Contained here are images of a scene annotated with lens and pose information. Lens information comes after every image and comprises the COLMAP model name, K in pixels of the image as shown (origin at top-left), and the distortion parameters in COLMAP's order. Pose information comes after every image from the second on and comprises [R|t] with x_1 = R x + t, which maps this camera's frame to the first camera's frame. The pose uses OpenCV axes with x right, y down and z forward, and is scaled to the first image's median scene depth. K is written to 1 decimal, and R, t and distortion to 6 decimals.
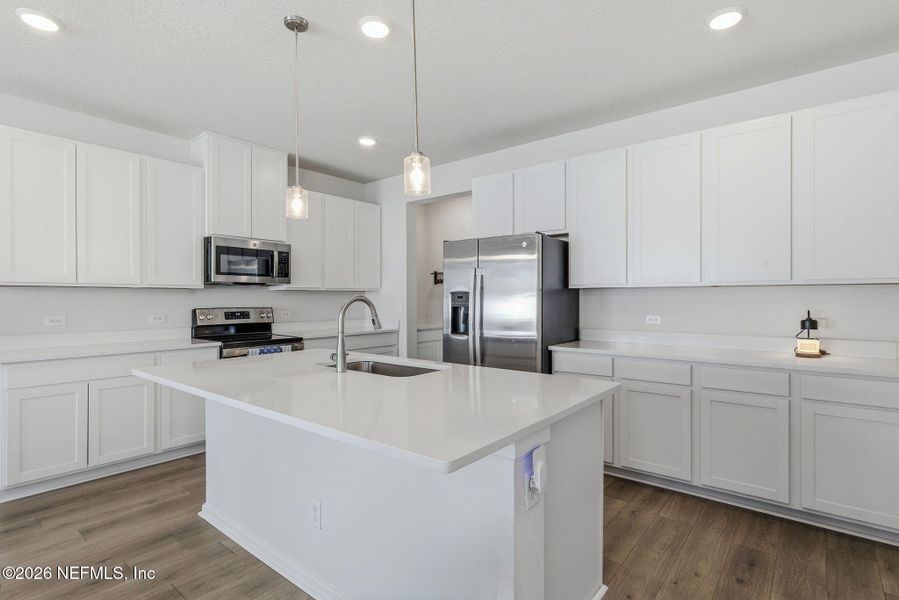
lens RADIAL K [[449.6, 0, 451.1], [0, 449.6, 296.6], [0, 0, 1]] dist [0.004696, 0.000729]
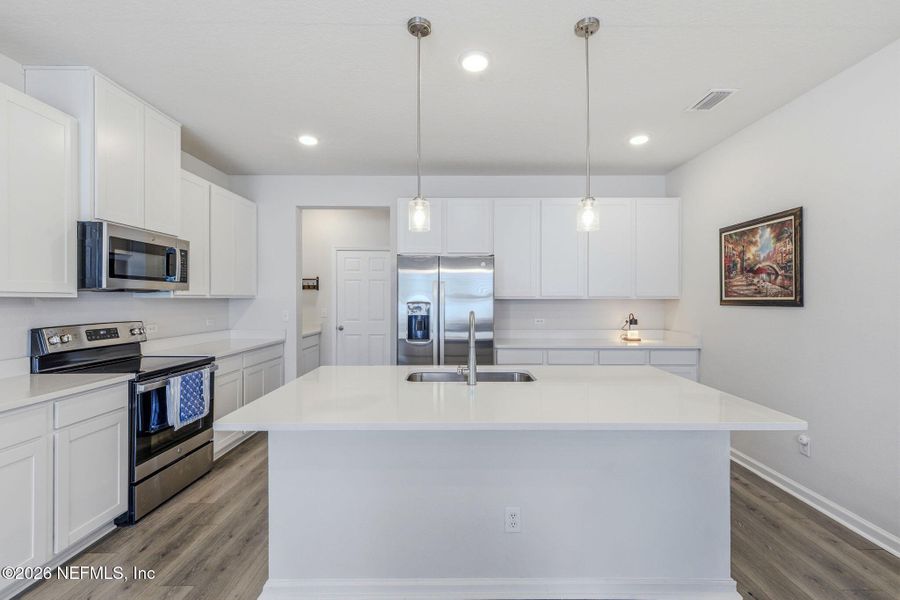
lens RADIAL K [[392.2, 0, 453.7], [0, 392.2, 299.2], [0, 0, 1]] dist [0.012769, -0.000213]
pose [[0.775500, -0.000046, 0.631348, -0.469955], [-0.003260, 0.999986, 0.004077, -0.019085], [-0.631339, -0.005220, 0.775489, 0.175461]]
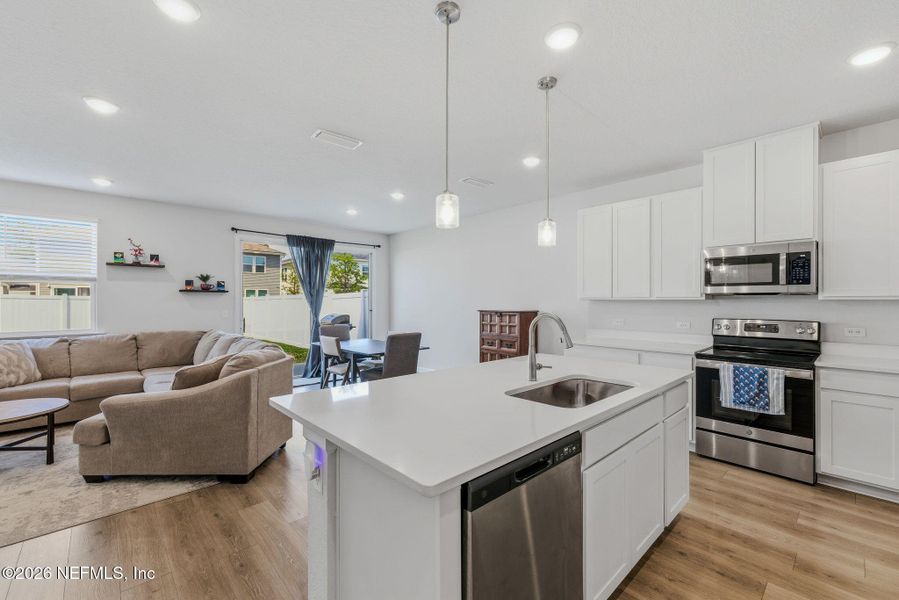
lens RADIAL K [[374.9, 0, 451.8], [0, 374.9, 303.9], [0, 0, 1]] dist [0.002507, -0.000466]
pose [[-0.130150, 0.009165, -0.991452, 0.391356], [0.005733, 0.999948, 0.008491, -0.018710], [0.991478, -0.004579, -0.130196, 0.506826]]
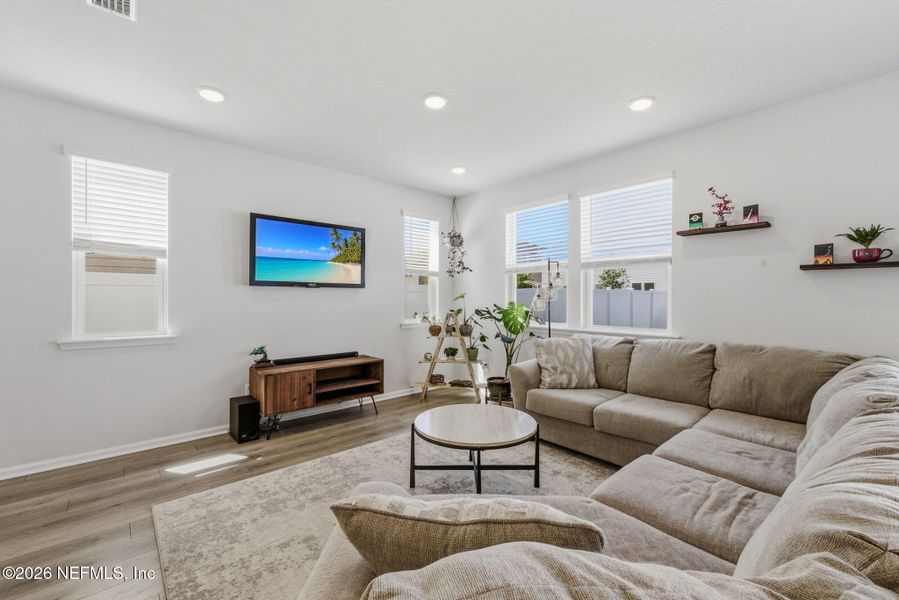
lens RADIAL K [[374.9, 0, 456.3], [0, 374.9, 294.3], [0, 0, 1]] dist [0.002507, -0.000466]
pose [[-0.989871, -0.001886, 0.141957, -0.285716], [-0.004096, 0.999875, -0.015275, 0.000062], [-0.141911, -0.015701, -0.989755, 0.123893]]
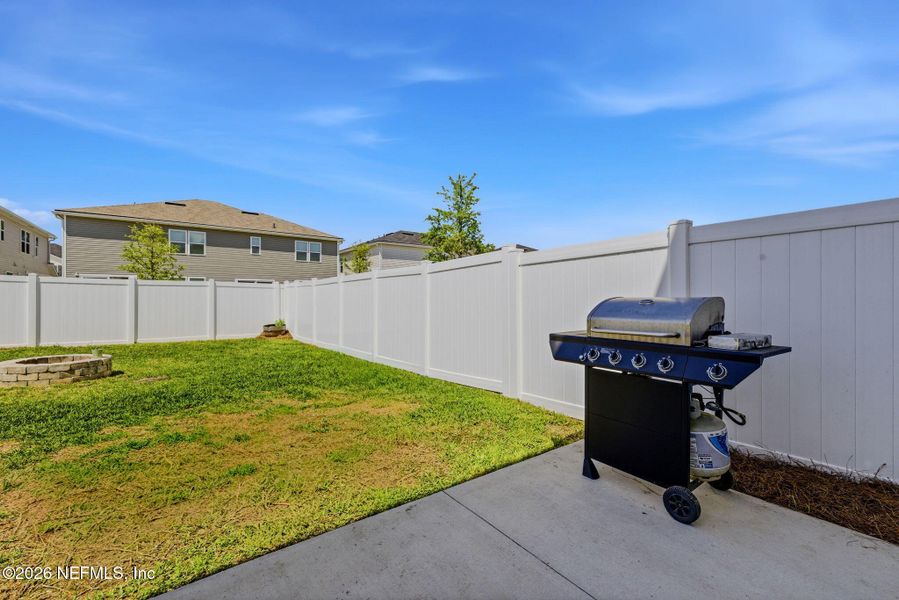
lens RADIAL K [[374.9, 0, 454.4], [0, 374.9, 302.1], [0, 0, 1]] dist [0.002507, -0.000466]
pose [[-0.231983, 0.009846, -0.972670, -1.062410], [0.004917, 0.999948, 0.008949, 0.056096], [0.972707, -0.002706, -0.232020, -0.618666]]
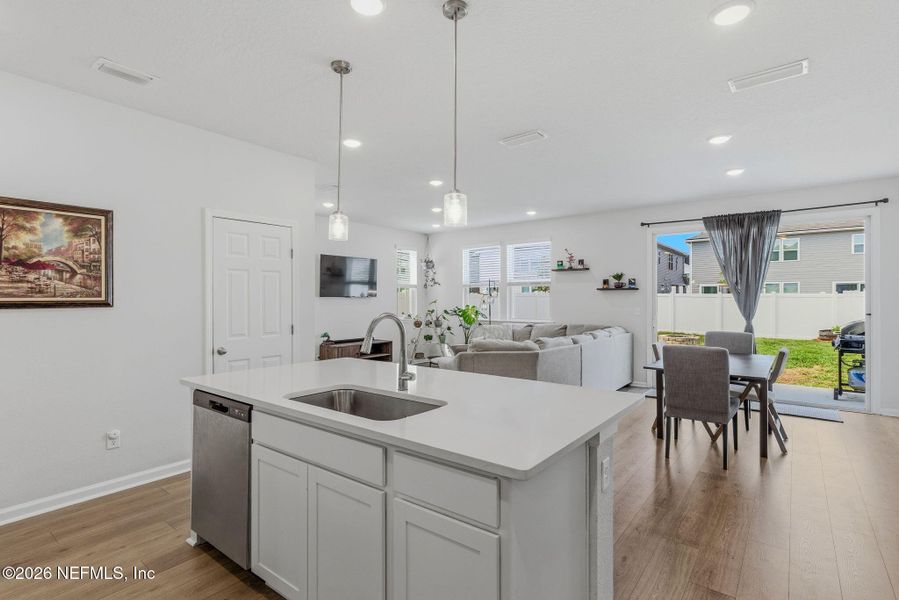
lens RADIAL K [[437.0, 0, 464.7], [0, 437.0, 293.1], [0, 0, 1]] dist [0.009411, 0.000825]
pose [[-0.999003, 0.001345, -0.044622, -0.187235], [0.002146, 0.999837, -0.017906, -0.015147], [0.044591, -0.017984, -0.998843, 1.081194]]
